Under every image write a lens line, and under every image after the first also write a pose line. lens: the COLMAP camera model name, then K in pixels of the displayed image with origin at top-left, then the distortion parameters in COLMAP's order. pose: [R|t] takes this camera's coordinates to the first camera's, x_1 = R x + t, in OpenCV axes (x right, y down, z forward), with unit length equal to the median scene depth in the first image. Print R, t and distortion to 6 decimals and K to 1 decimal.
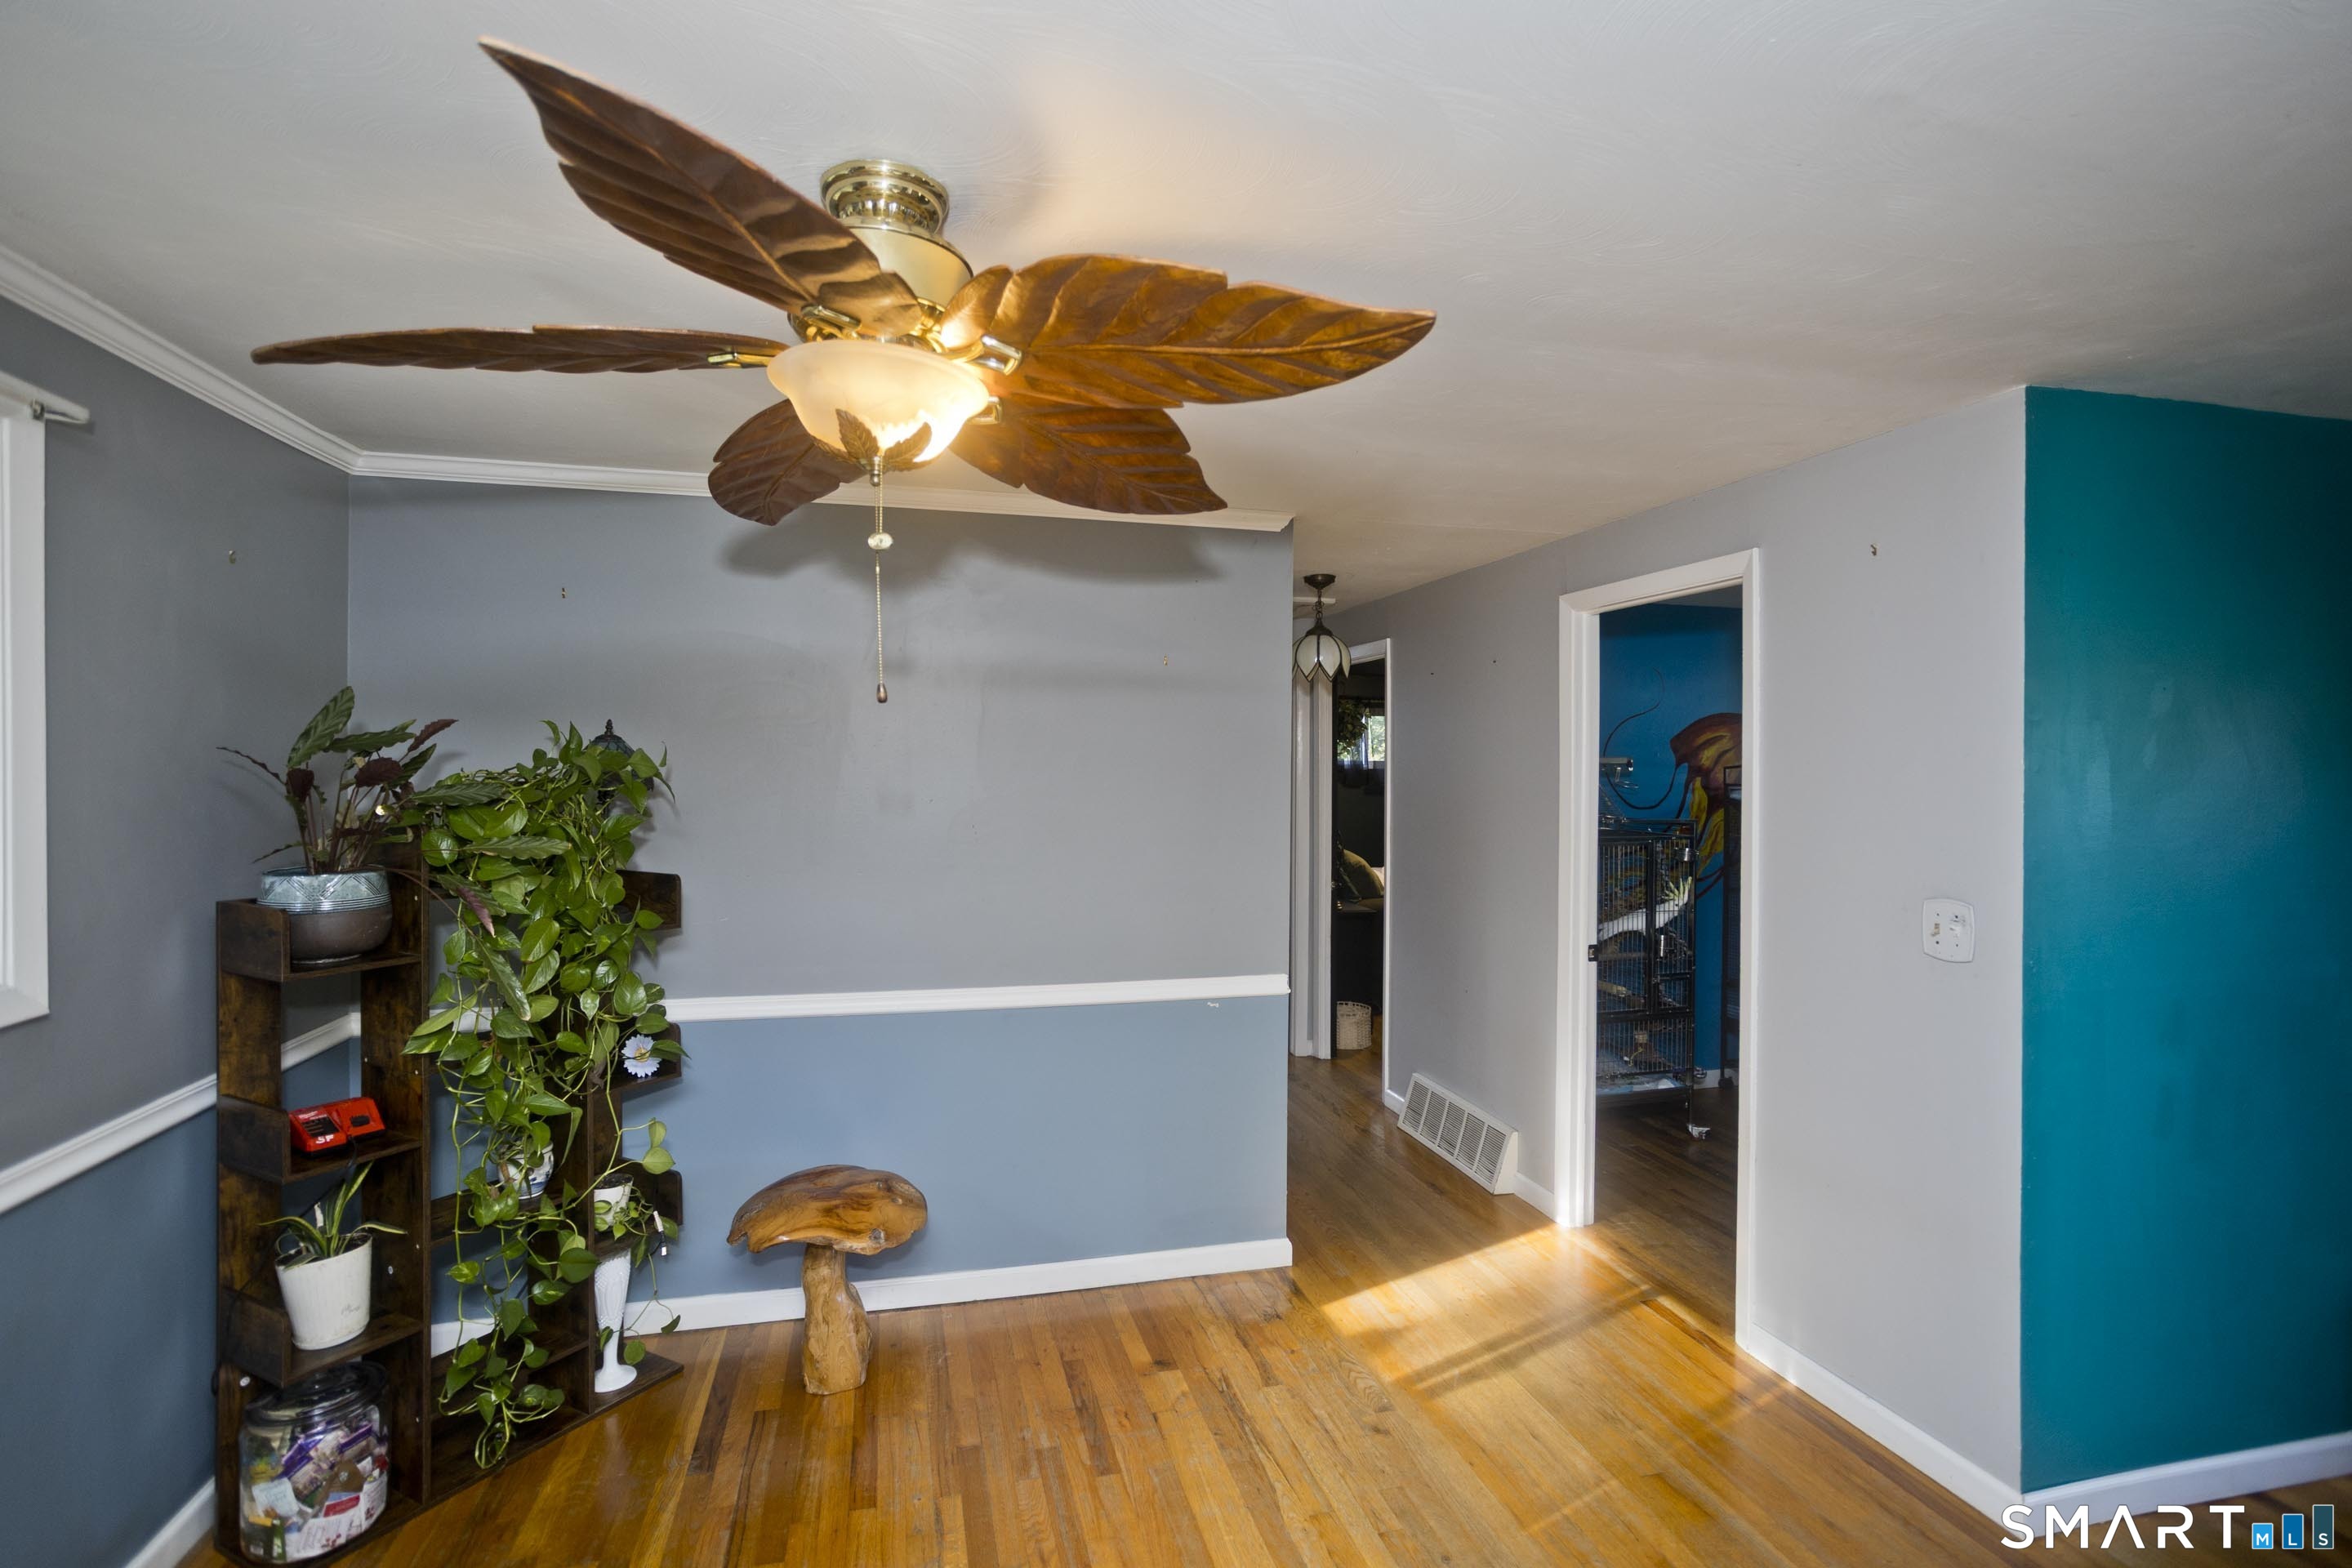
lens RADIAL K [[1123.8, 0, 1183.9], [0, 1123.8, 774.8], [0, 0, 1]] dist [-0.057817, 0.036946]
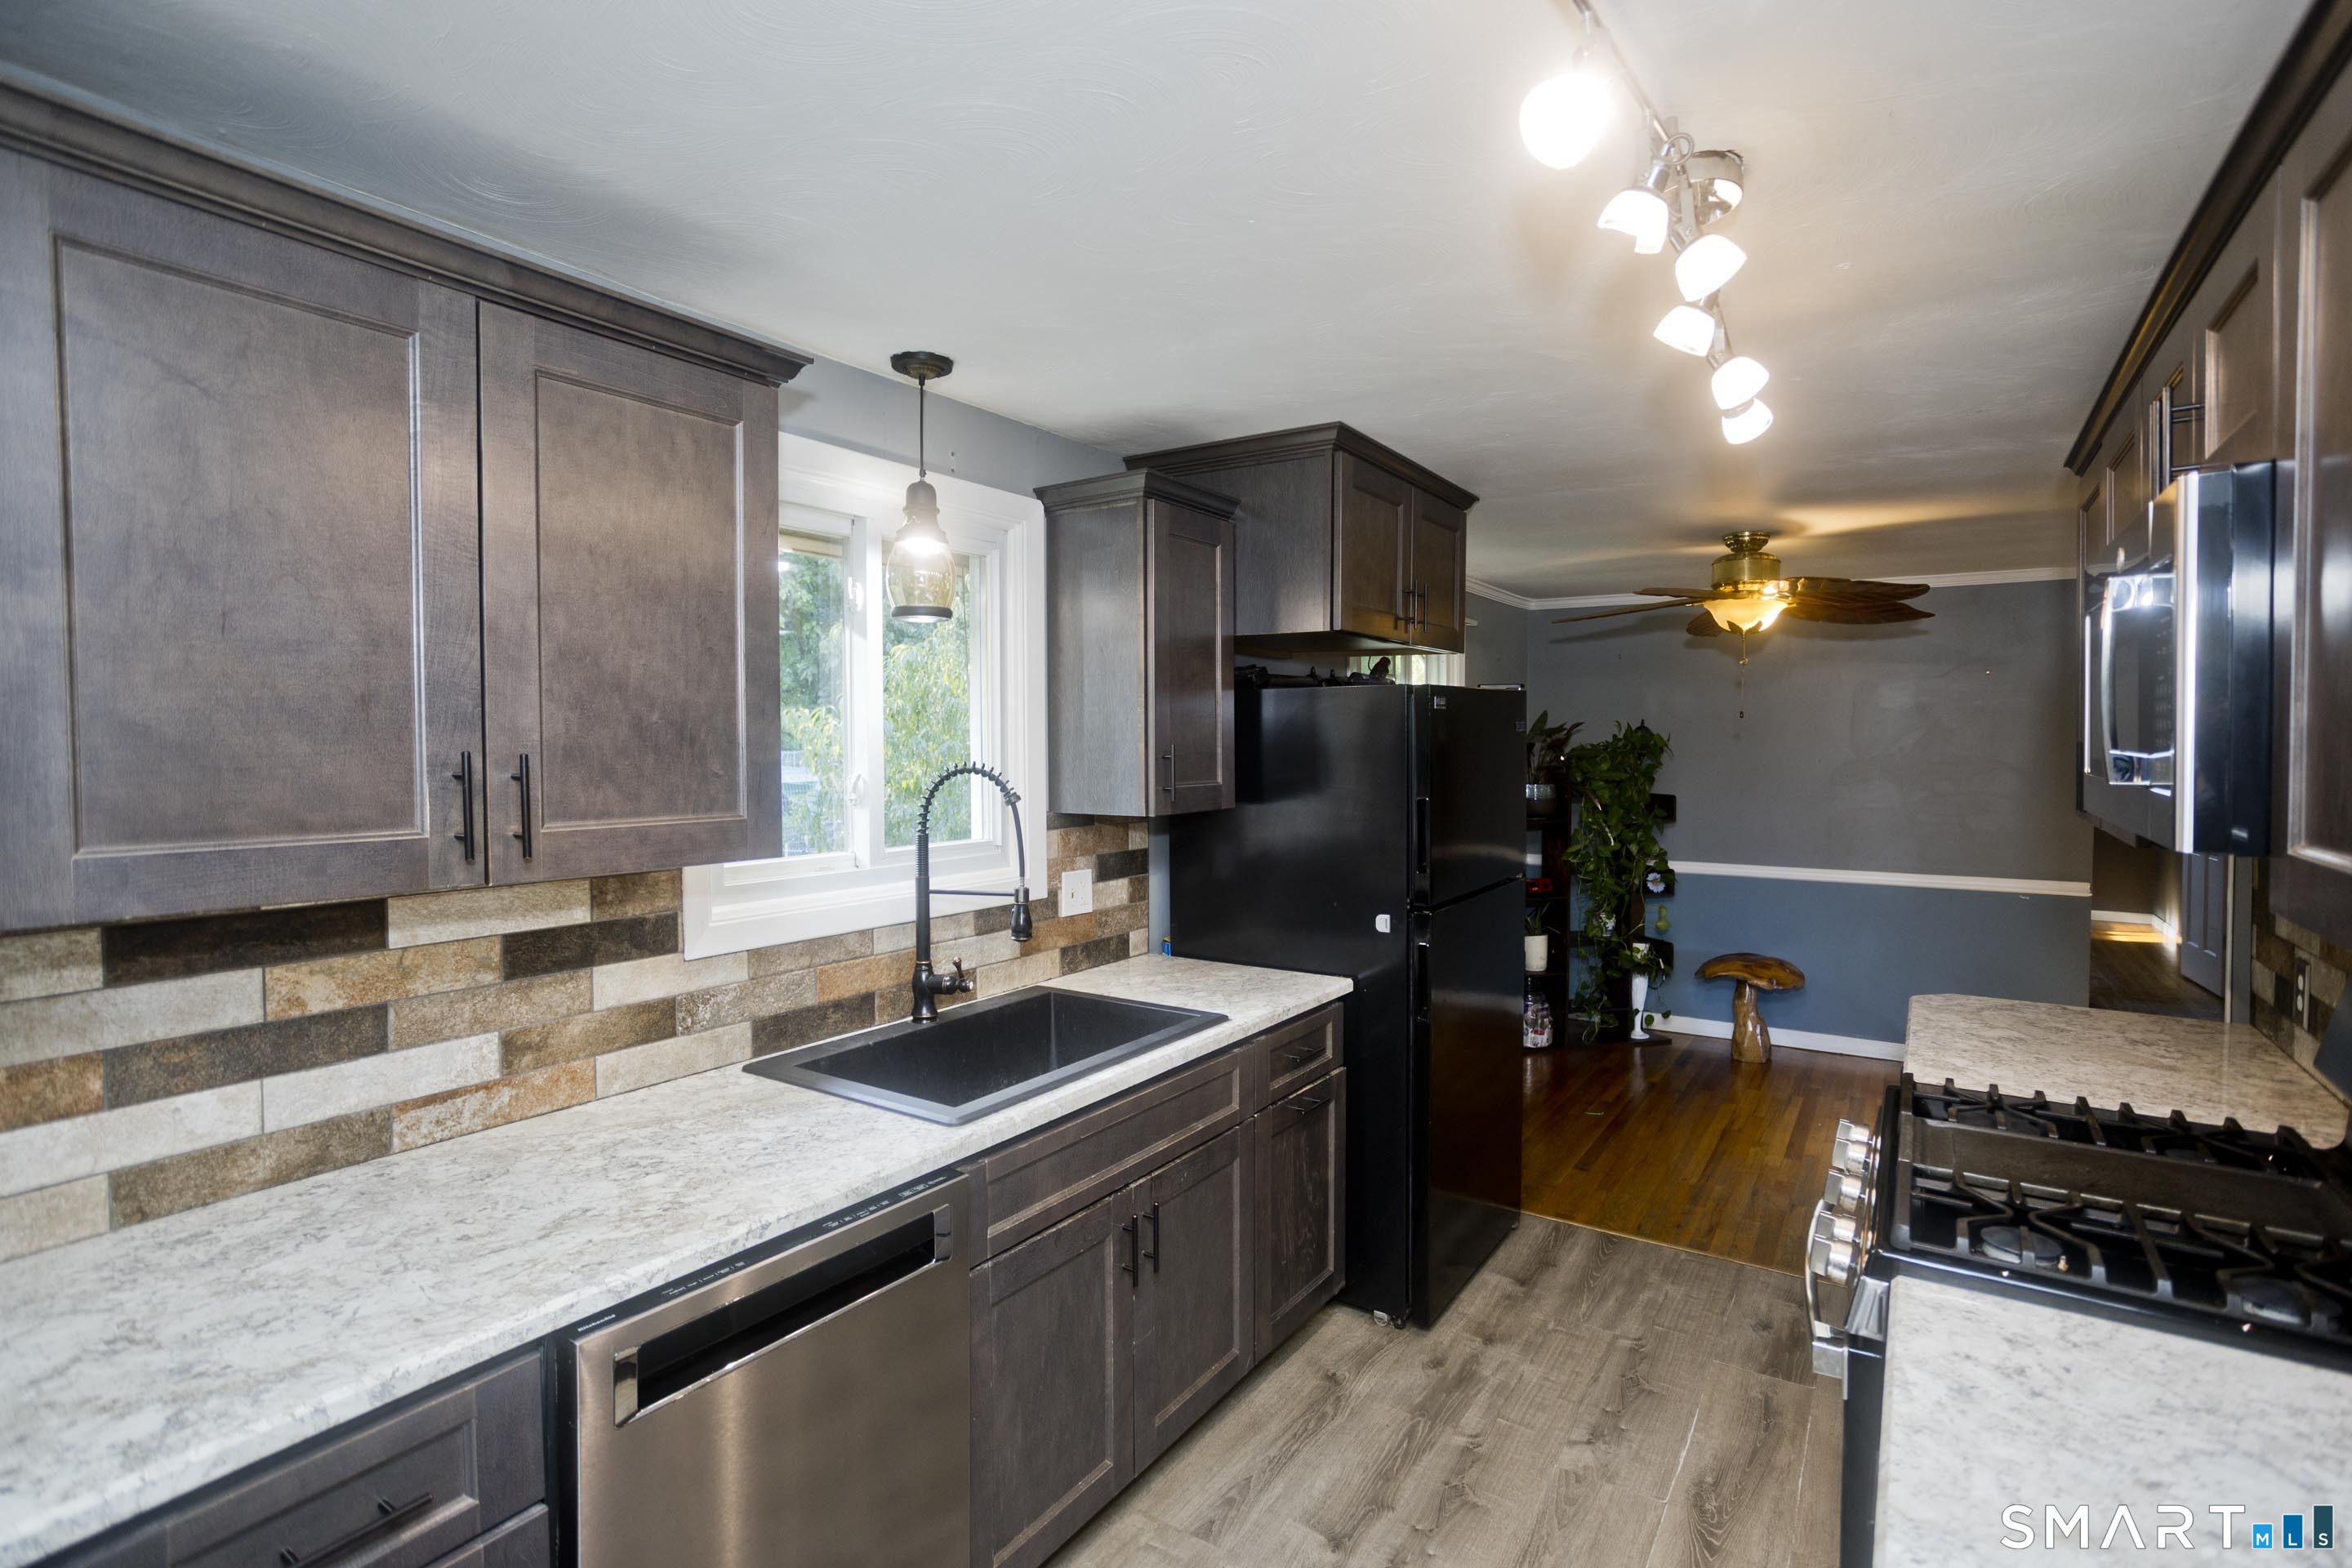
lens RADIAL K [[1123.8, 0, 1183.9], [0, 1123.8, 774.8], [0, 0, 1]] dist [-0.057817, 0.036946]
pose [[0.664839, 0.014230, -0.746851, 0.510097], [-0.001612, 0.999844, 0.017615, 0.020637], [0.746985, -0.010508, 0.664758, -1.116155]]
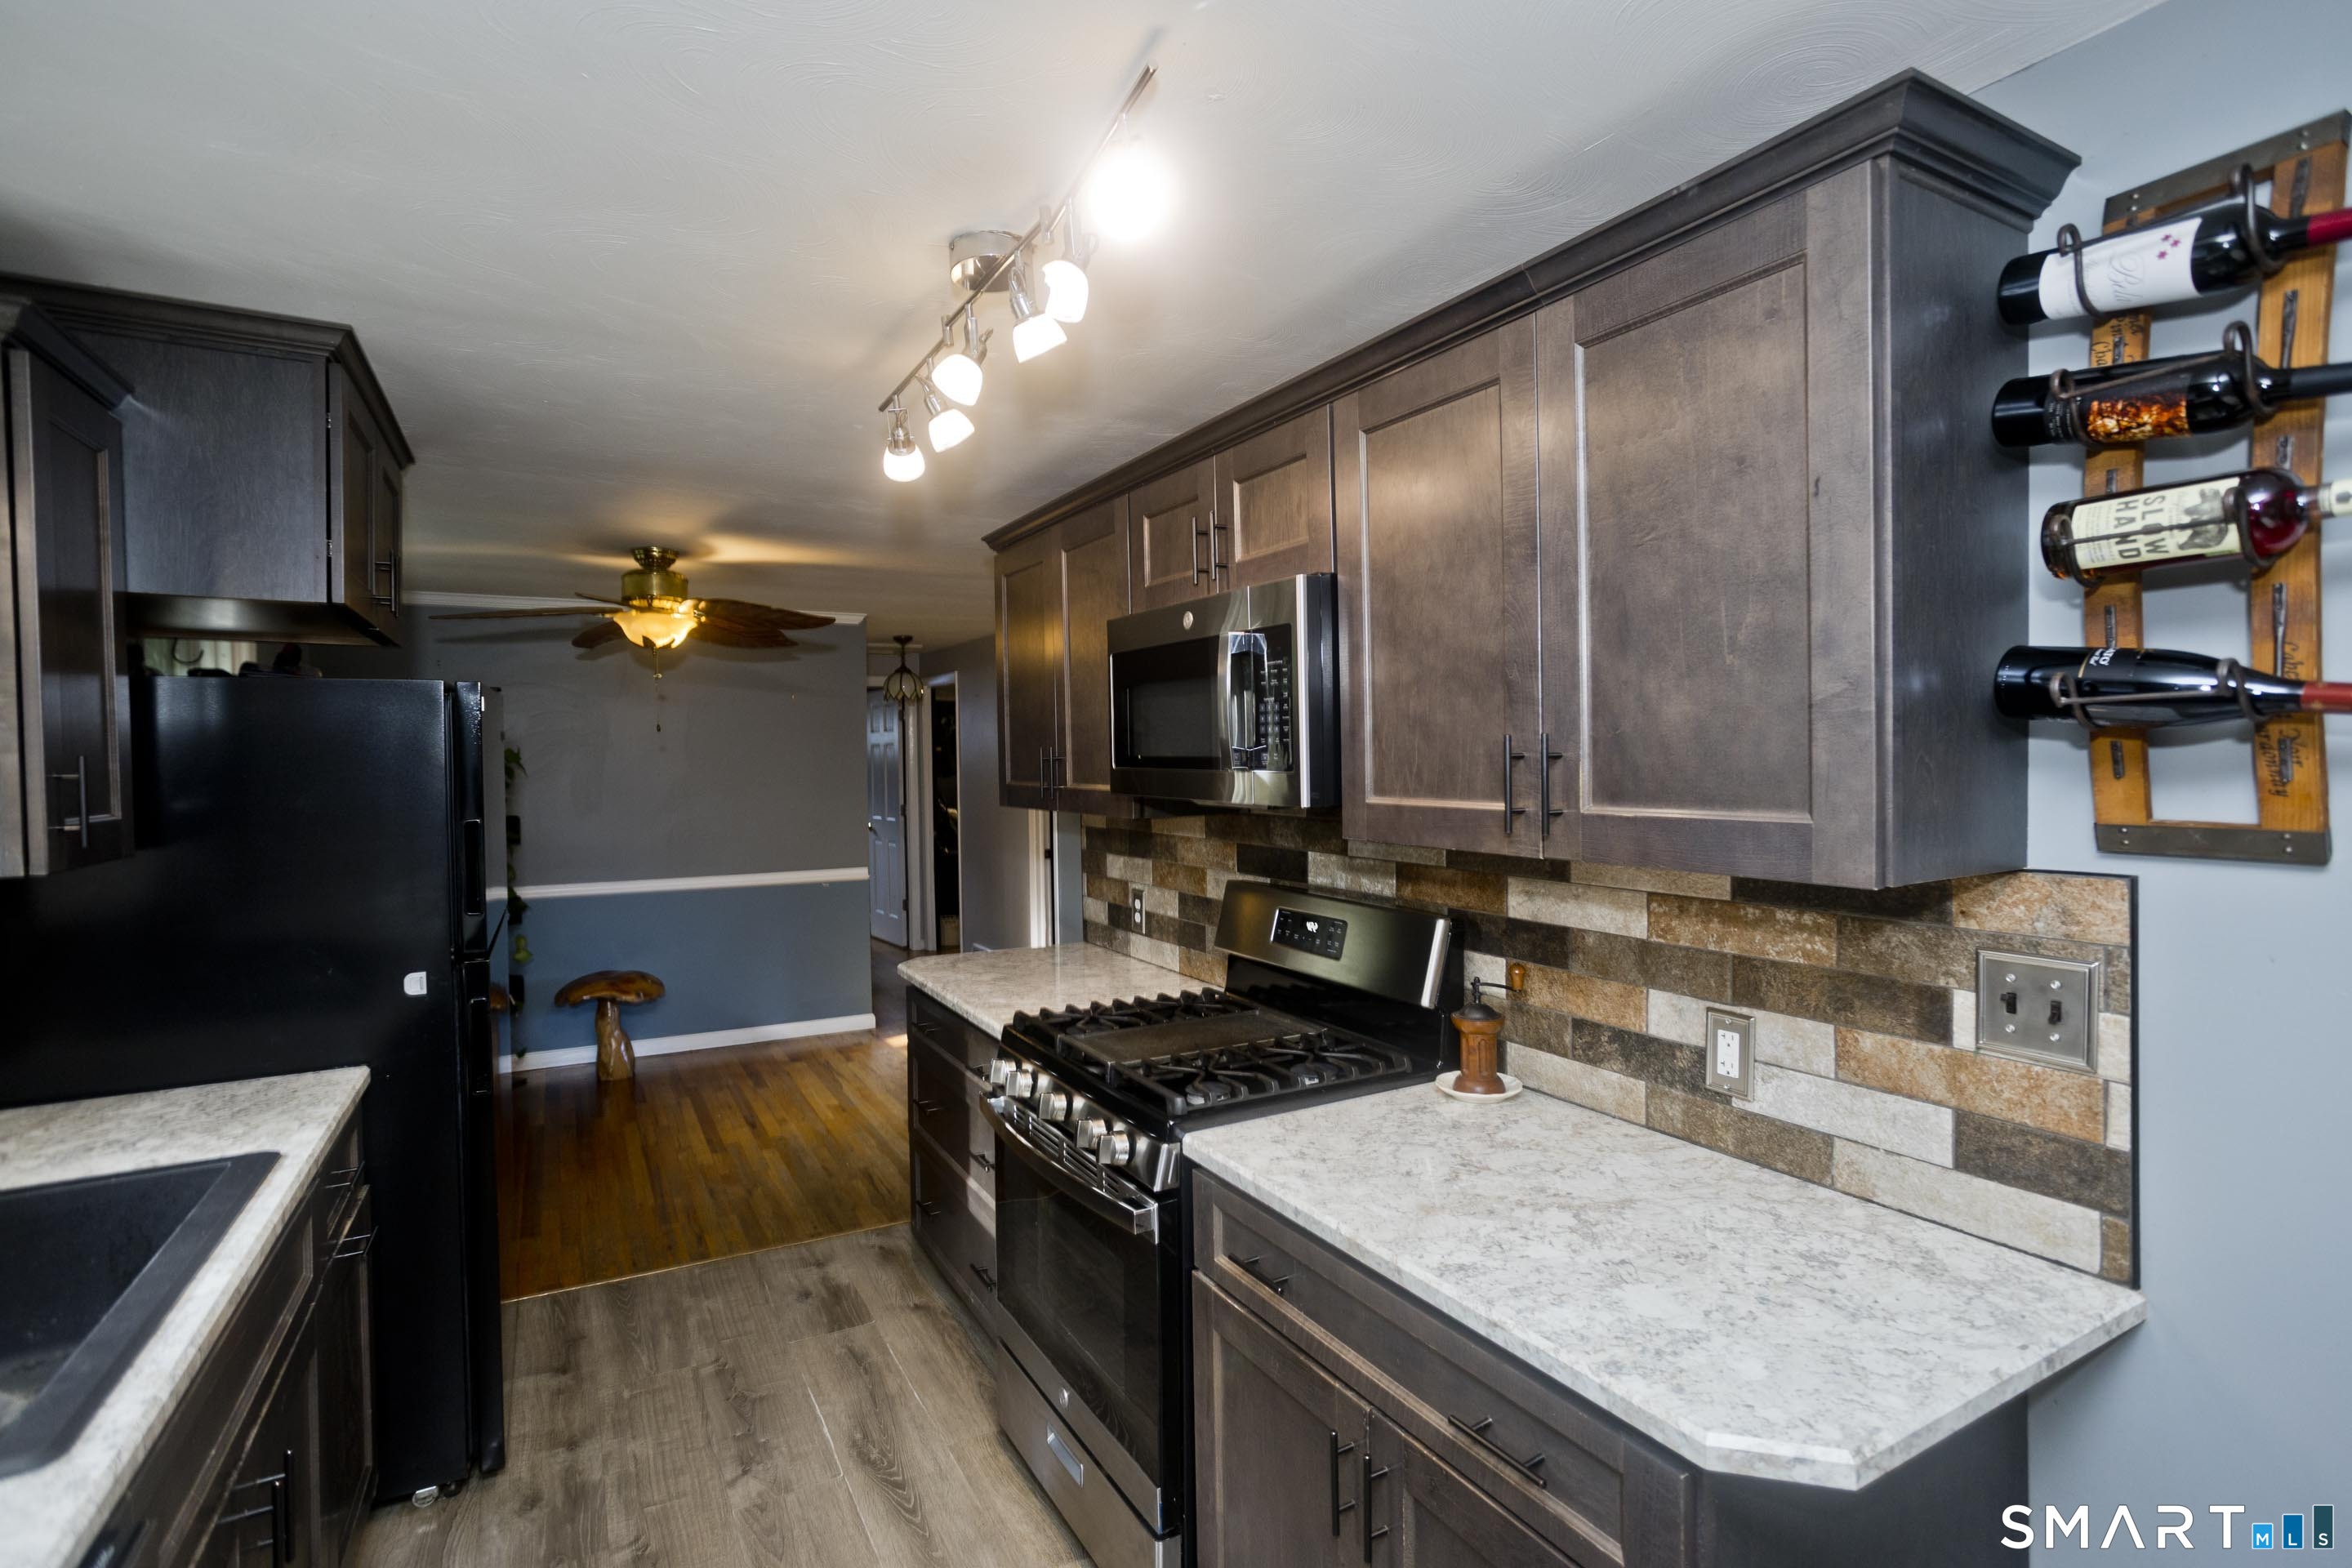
lens RADIAL K [[1123.8, 0, 1183.9], [0, 1123.8, 774.8], [0, 0, 1]] dist [-0.057817, 0.036946]
pose [[0.966486, -0.023367, 0.255655, 0.174021], [0.021608, 0.999720, 0.009689, 0.028756], [-0.255810, -0.003840, 0.966719, -1.209934]]
